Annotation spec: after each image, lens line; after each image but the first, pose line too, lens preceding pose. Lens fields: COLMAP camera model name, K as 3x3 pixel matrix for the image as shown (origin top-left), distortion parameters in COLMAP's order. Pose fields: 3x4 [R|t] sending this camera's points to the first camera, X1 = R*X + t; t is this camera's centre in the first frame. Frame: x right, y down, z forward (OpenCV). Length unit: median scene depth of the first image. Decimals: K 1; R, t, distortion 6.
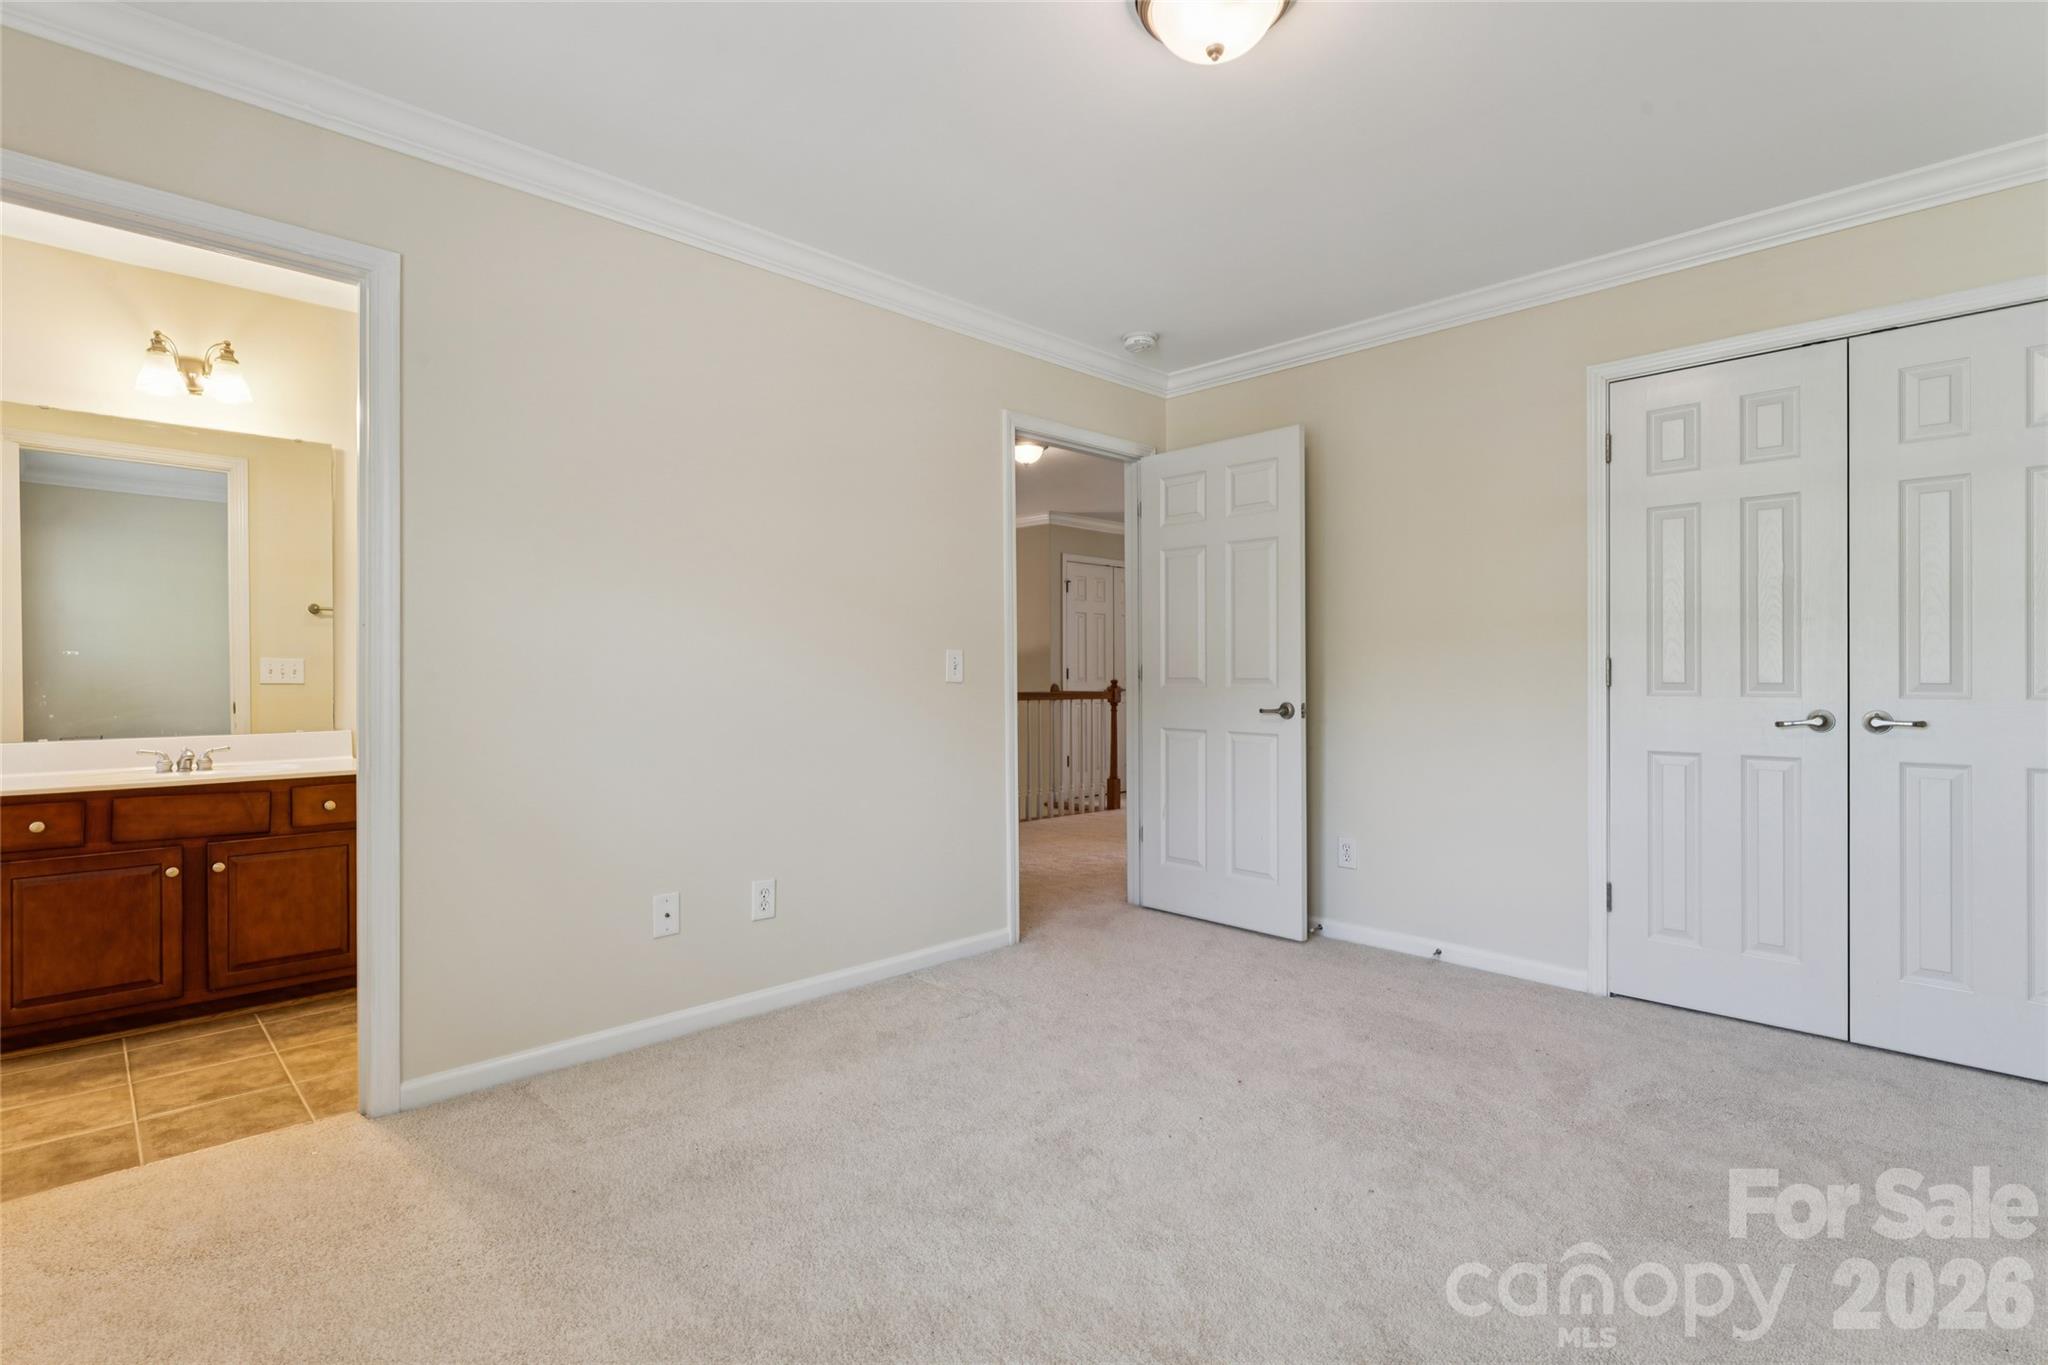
lens RADIAL K [[950.2, 0, 1017.7], [0, 950.2, 690.8], [0, 0, 1]] dist [0.002334, -0.000216]
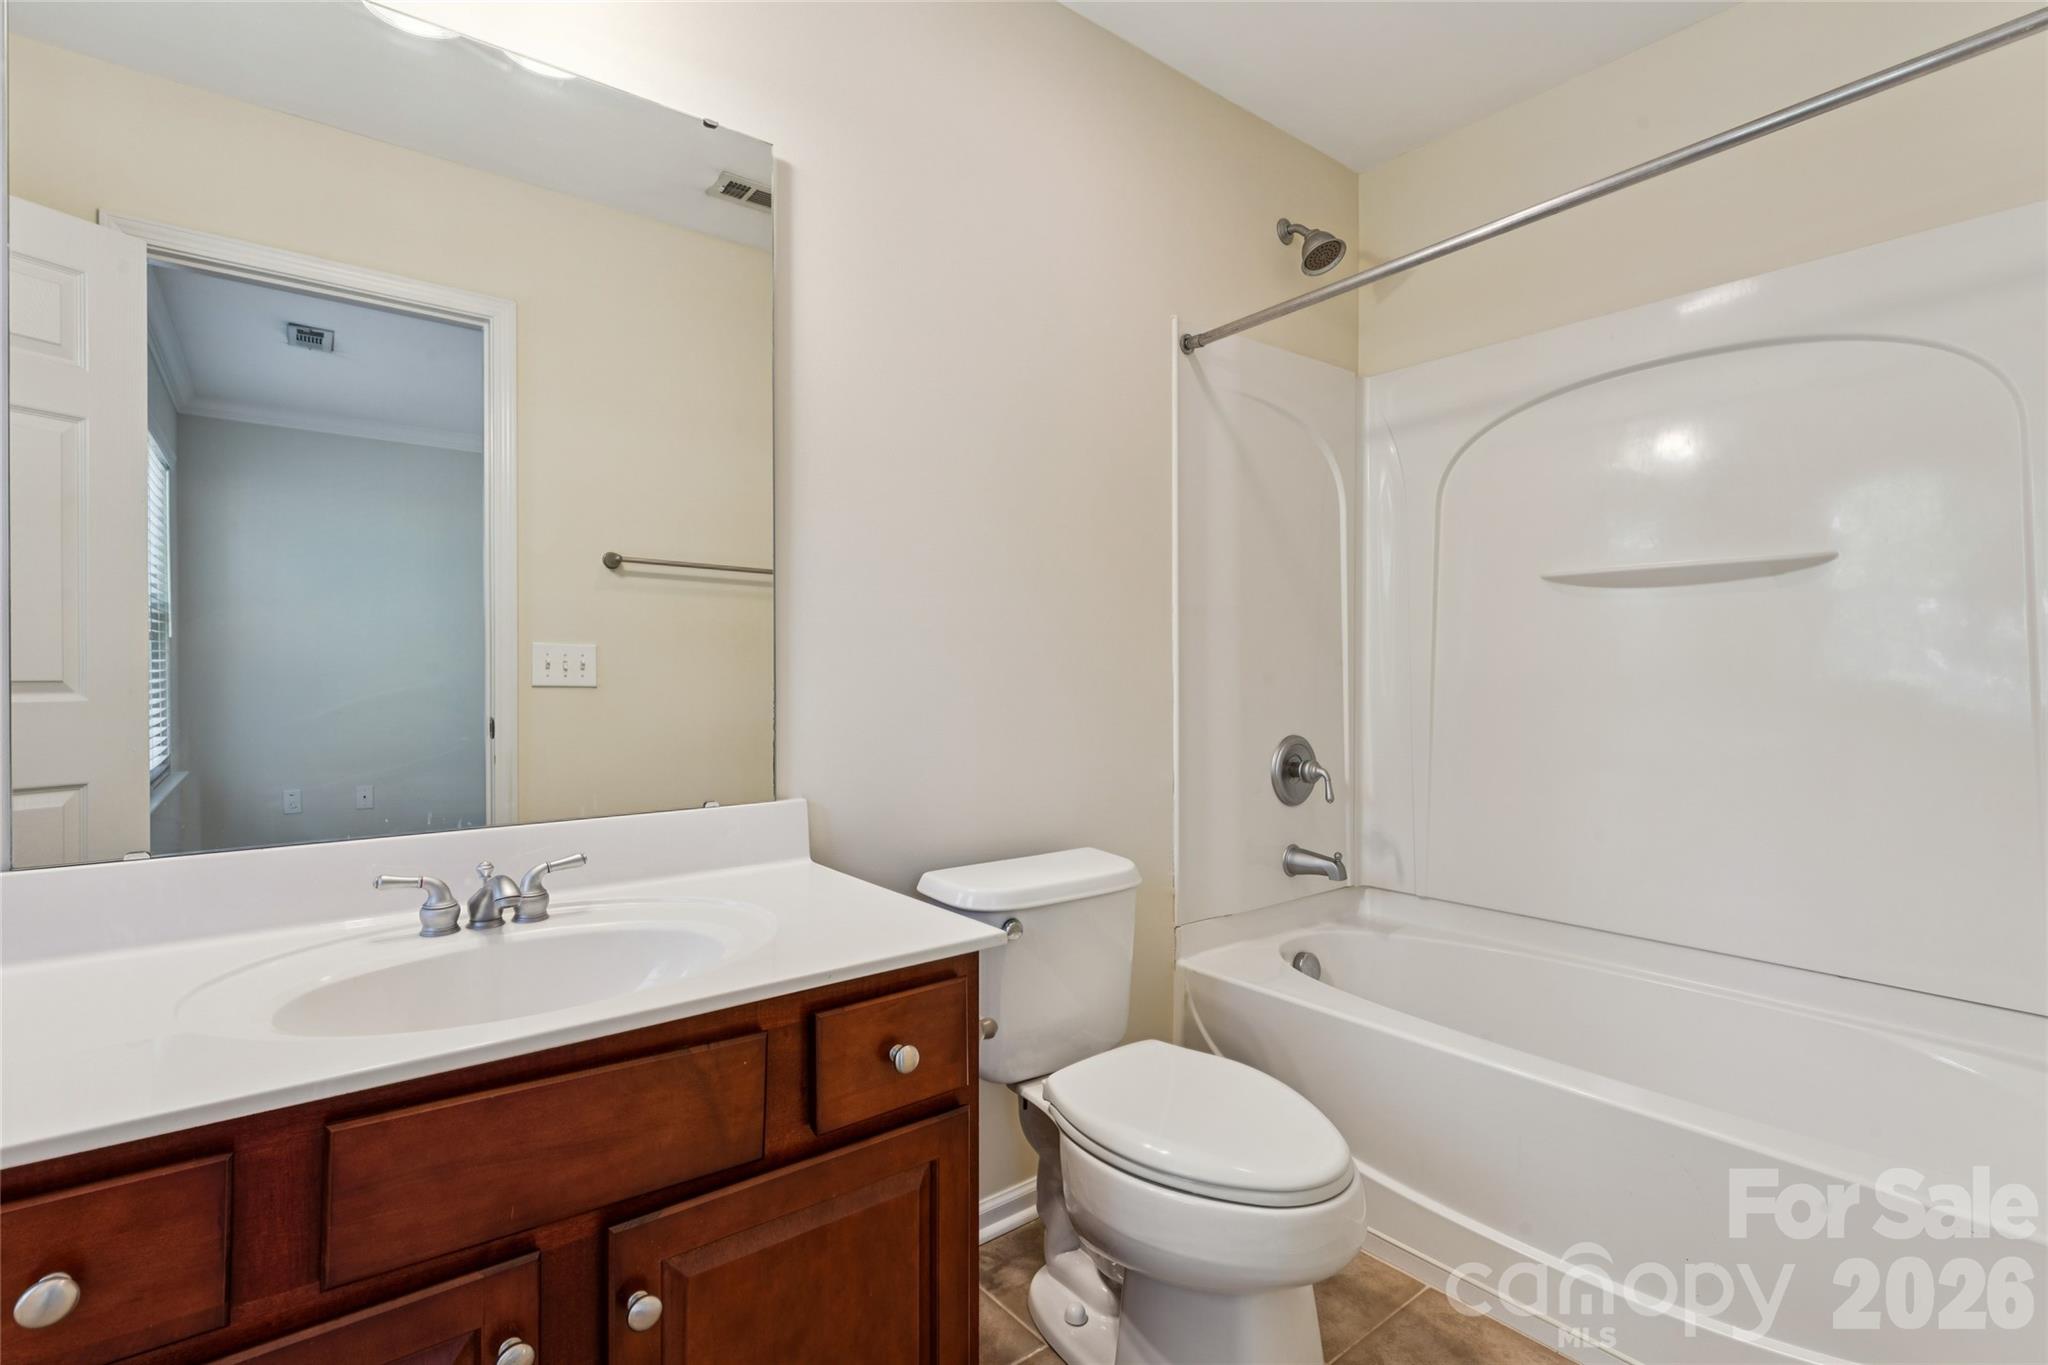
lens RADIAL K [[950.2, 0, 1033.3], [0, 950.2, 685.9], [0, 0, 1]] dist [0.002334, -0.000216]
pose [[0.995289, -0.000477, -0.096953, -0.654855], [0.000547, 1.000000, 0.000690, -0.012267], [0.096953, -0.000740, 0.995289, 0.678355]]
